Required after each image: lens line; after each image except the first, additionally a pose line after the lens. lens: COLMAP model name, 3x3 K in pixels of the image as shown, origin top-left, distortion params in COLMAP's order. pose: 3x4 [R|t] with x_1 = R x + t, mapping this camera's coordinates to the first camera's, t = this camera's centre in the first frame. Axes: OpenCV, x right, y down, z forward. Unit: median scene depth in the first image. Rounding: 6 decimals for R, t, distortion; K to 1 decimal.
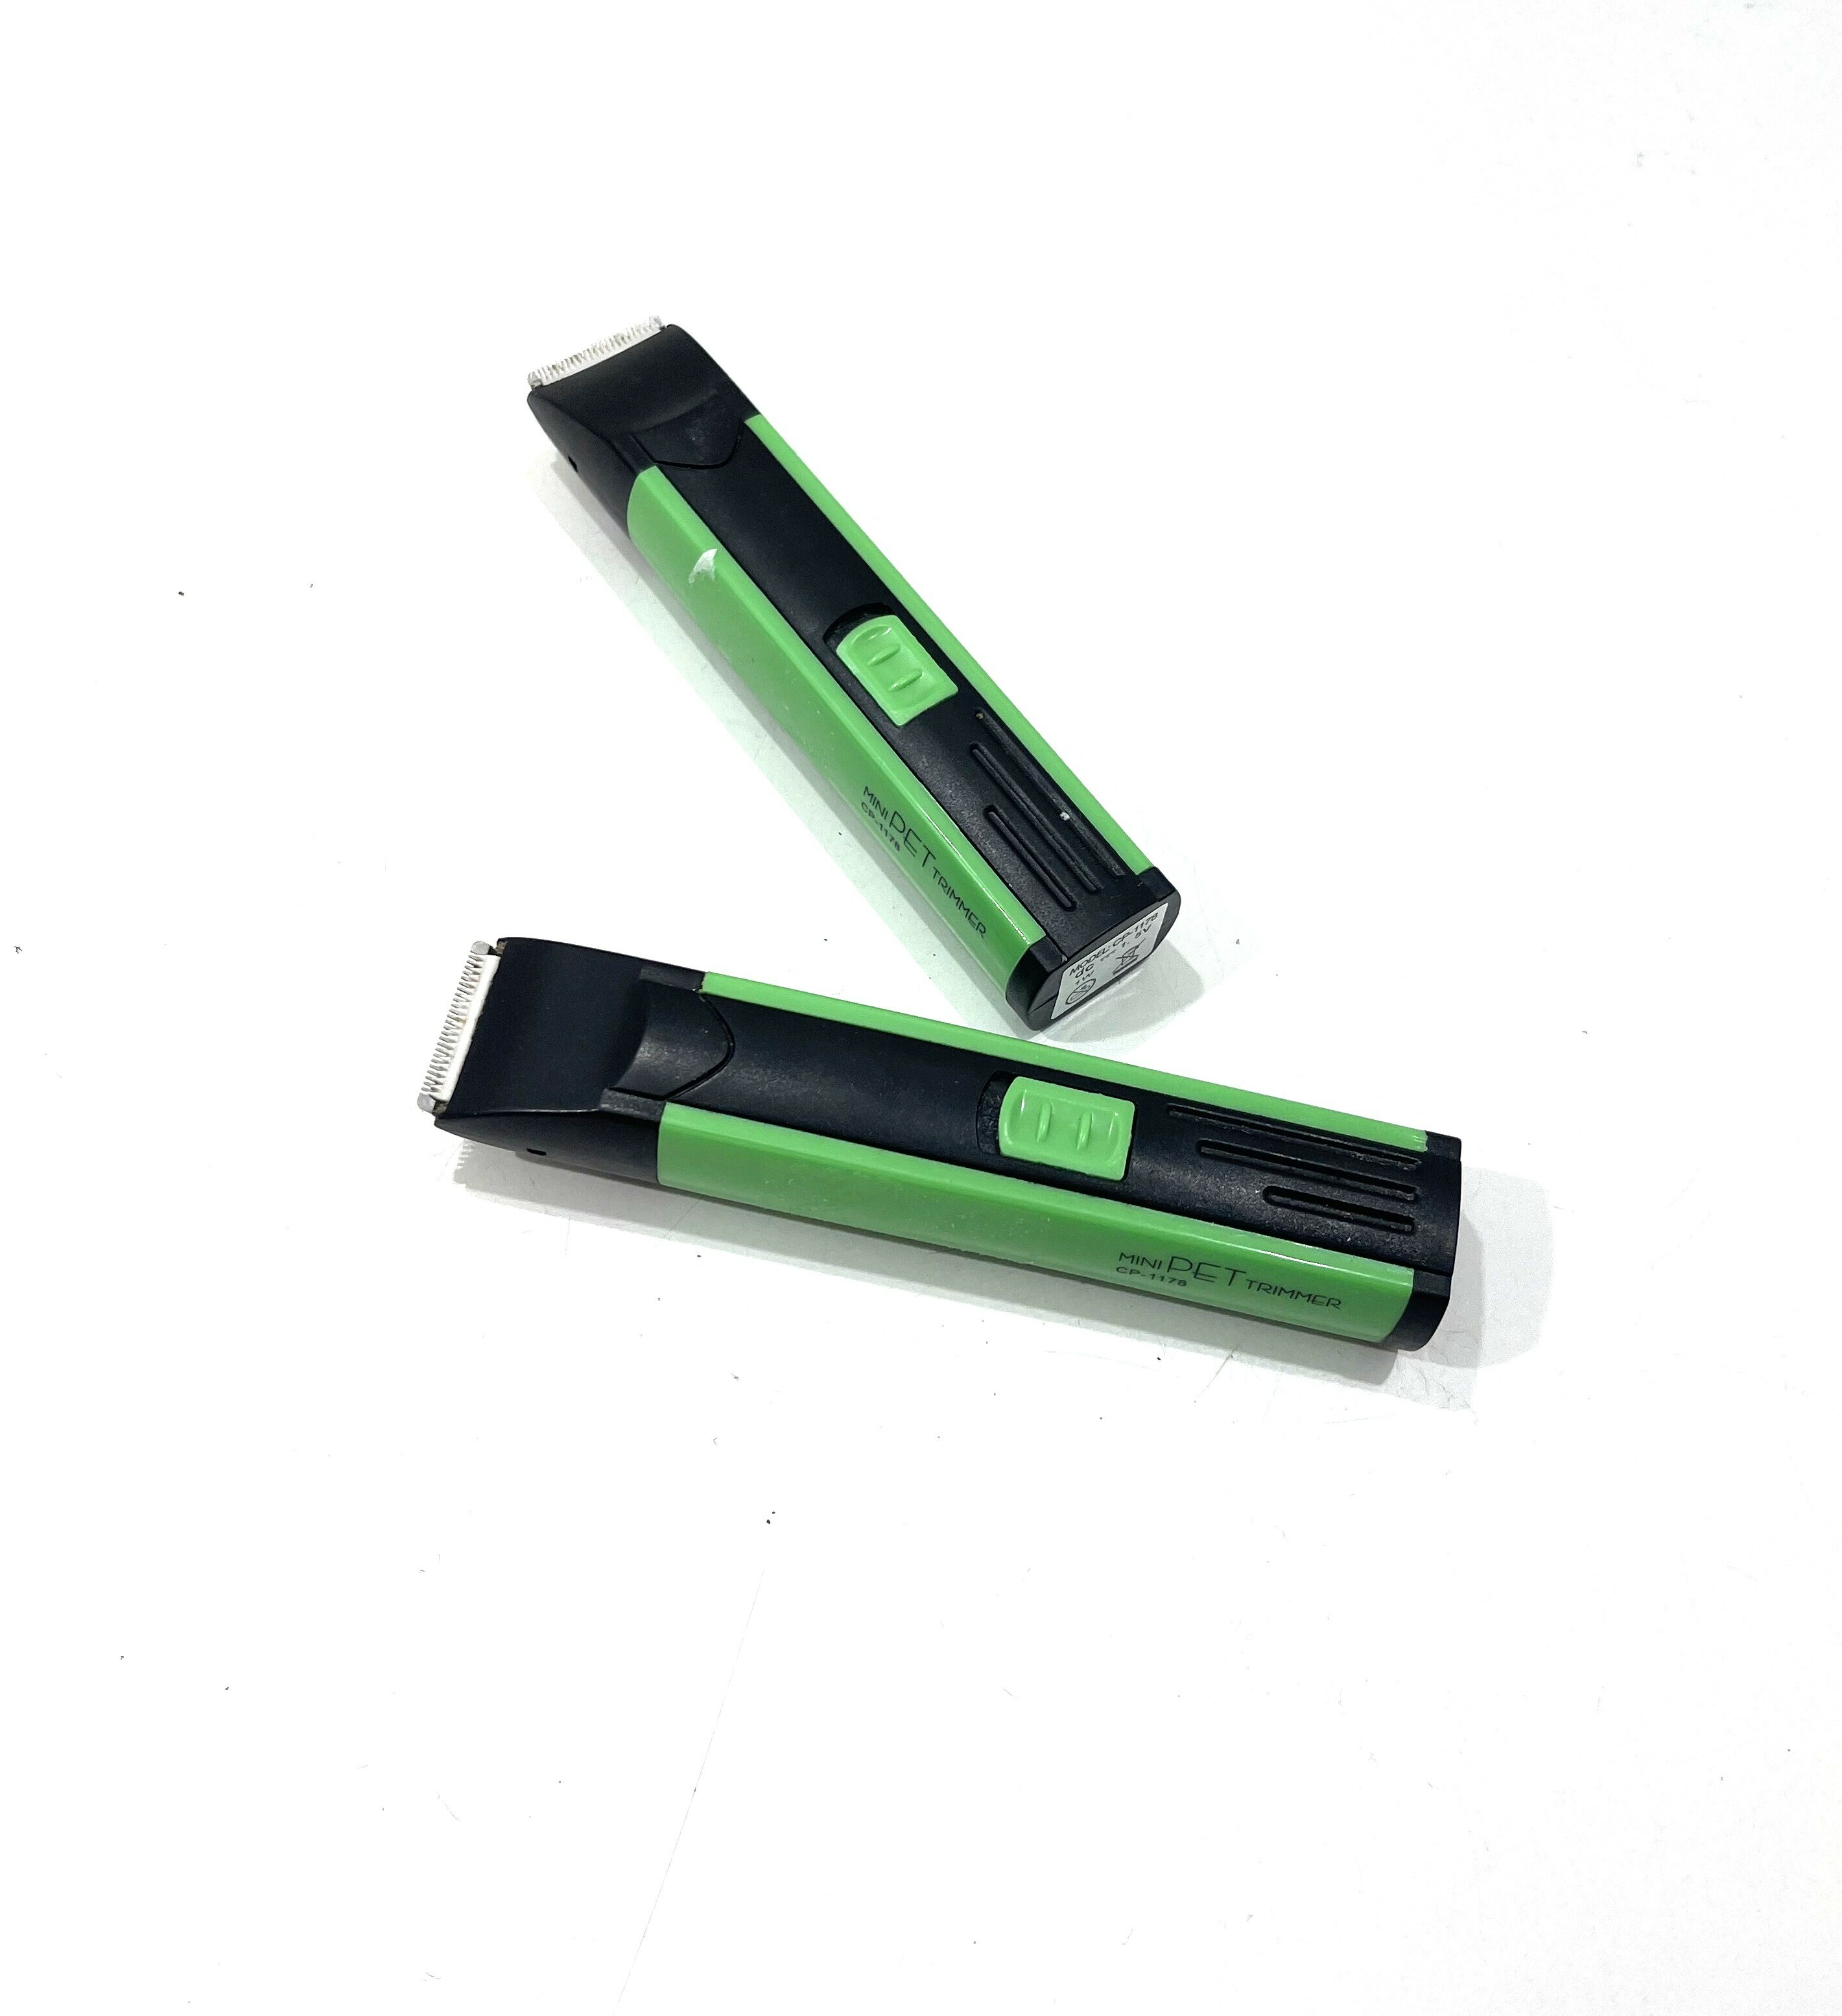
lens RADIAL K [[1989.3, 0, 923.3], [0, 1989.3, 901.3], [0, 0, 1]] dist [-0.001602, 0.166890]
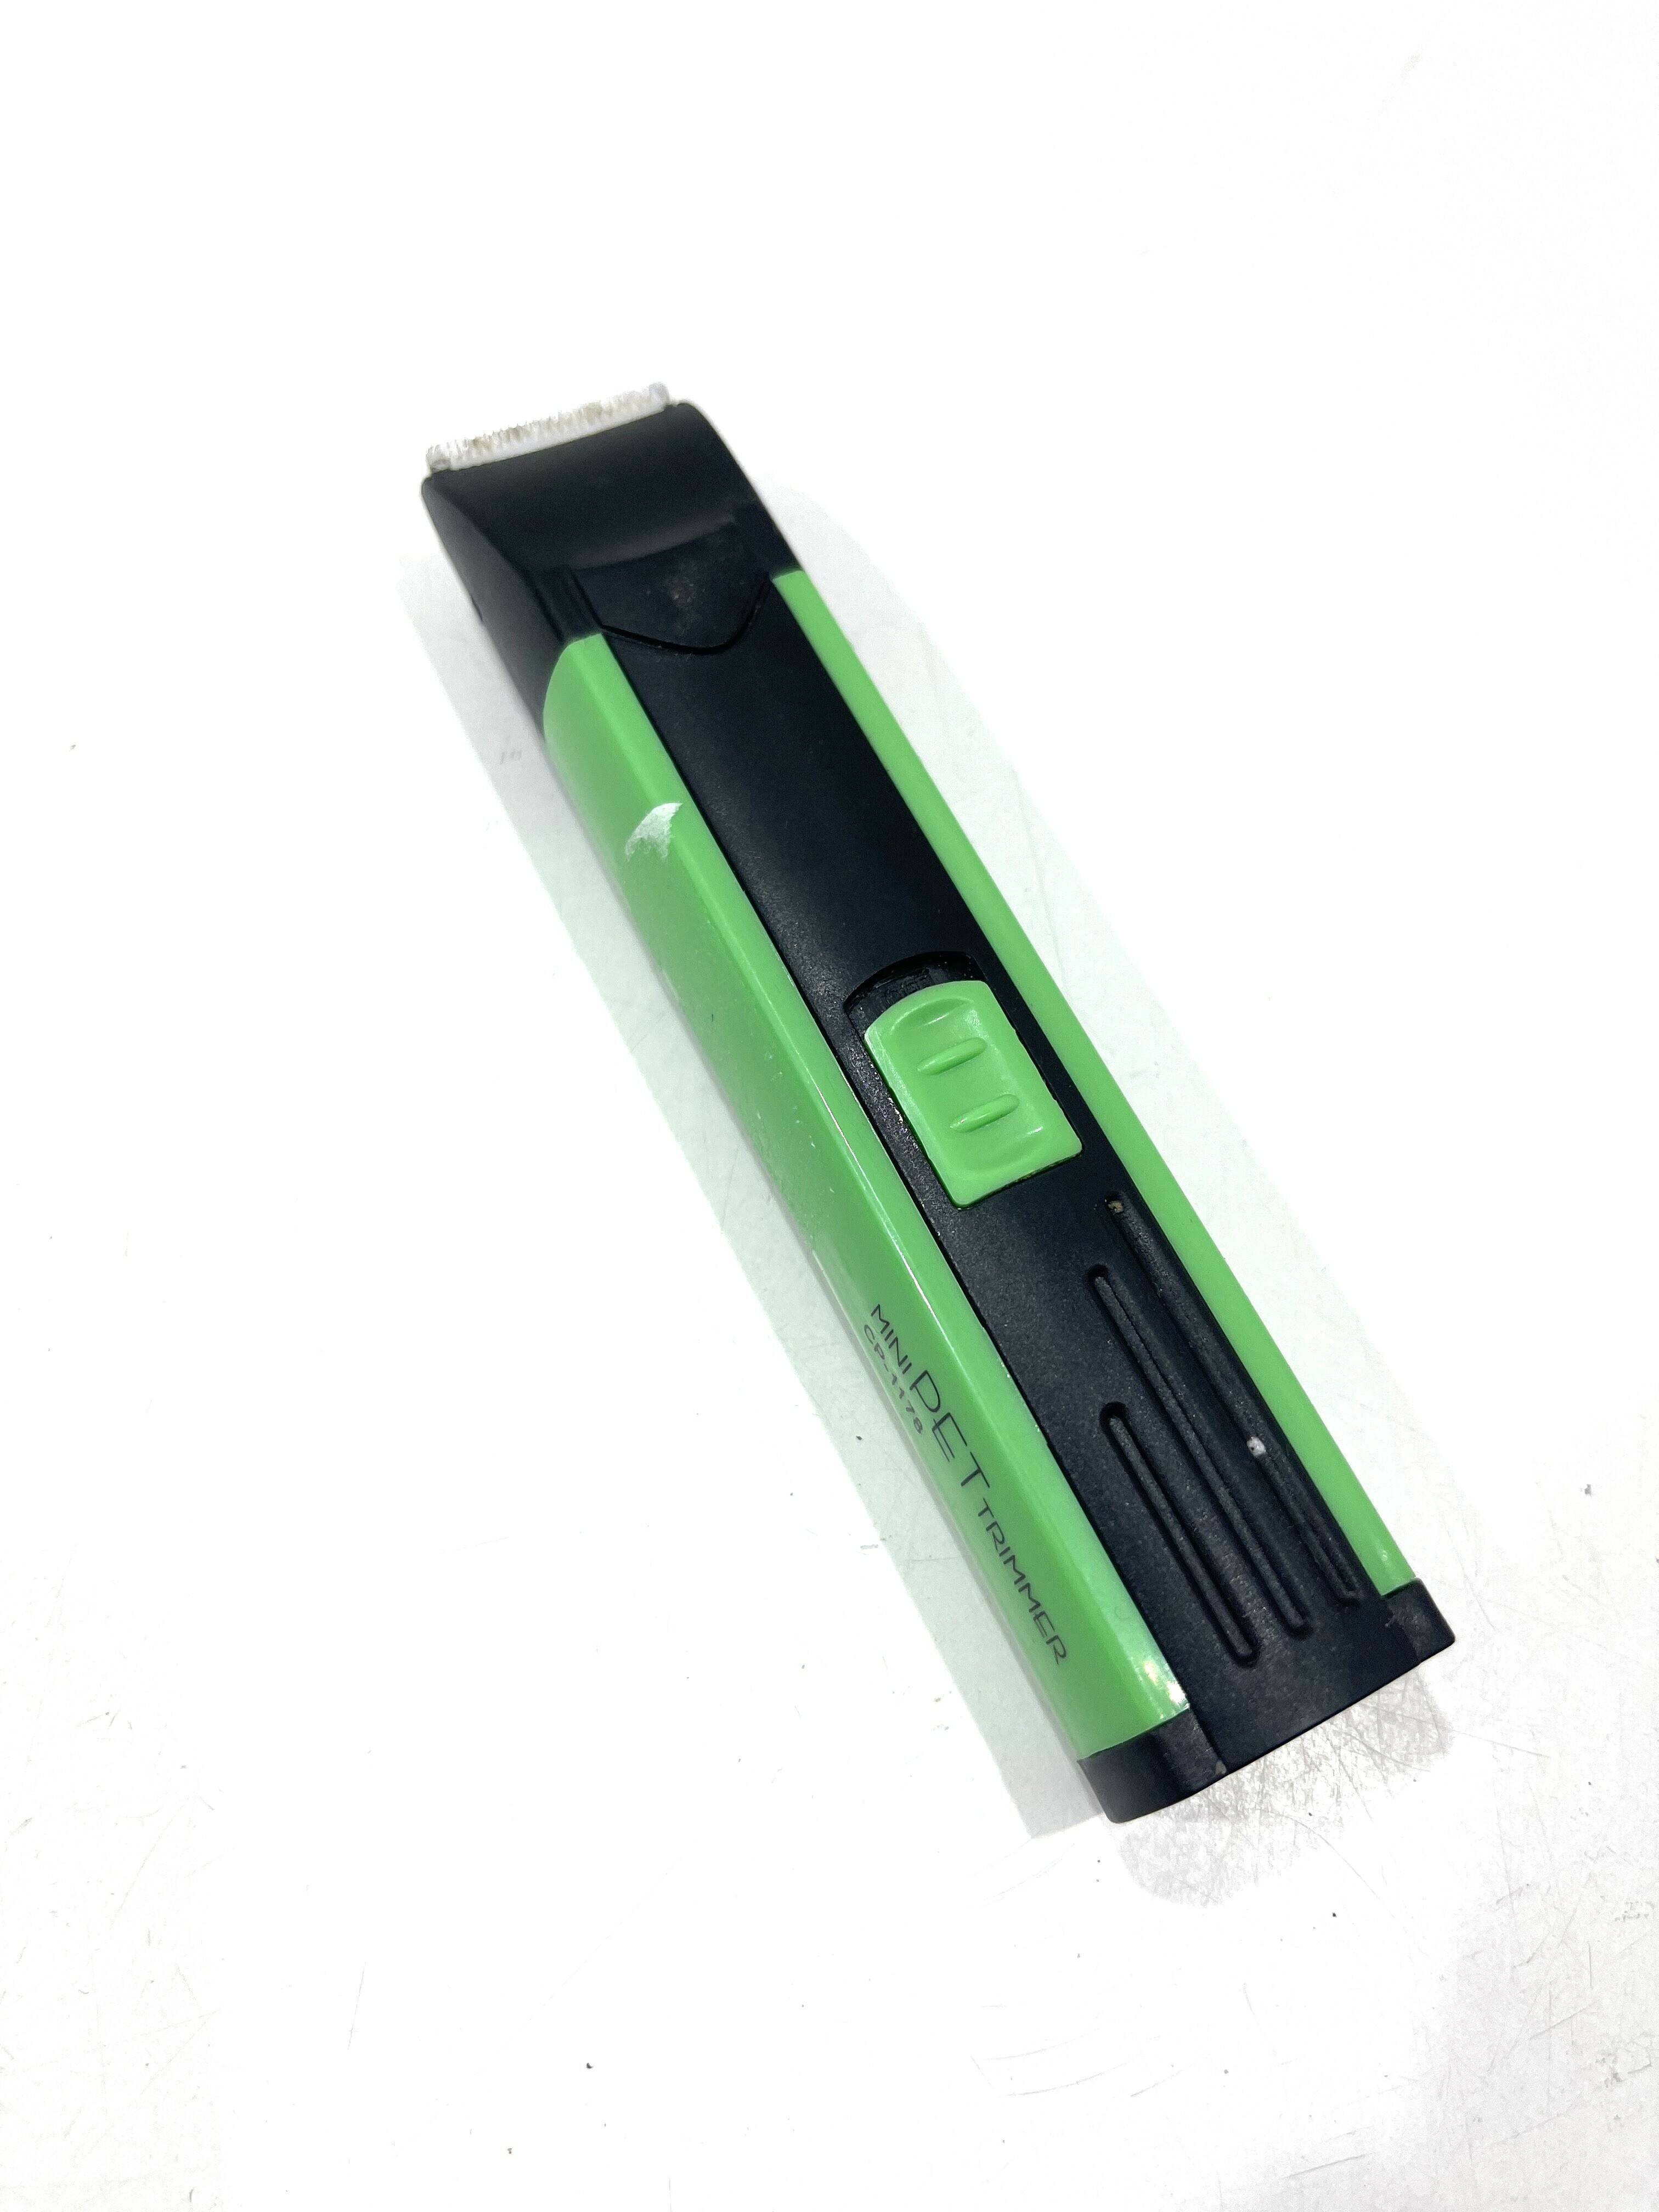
lens RADIAL K [[1681.4, 0, 838.5], [0, 1681.4, 1117.0], [0, 0, 1]] dist [-0.000021, -0.000751]
pose [[0.985707, 0.163481, -0.040700, -0.028846], [-0.161338, 0.985563, 0.051334, -0.125826], [0.048504, -0.044034, 0.997852, 0.551585]]
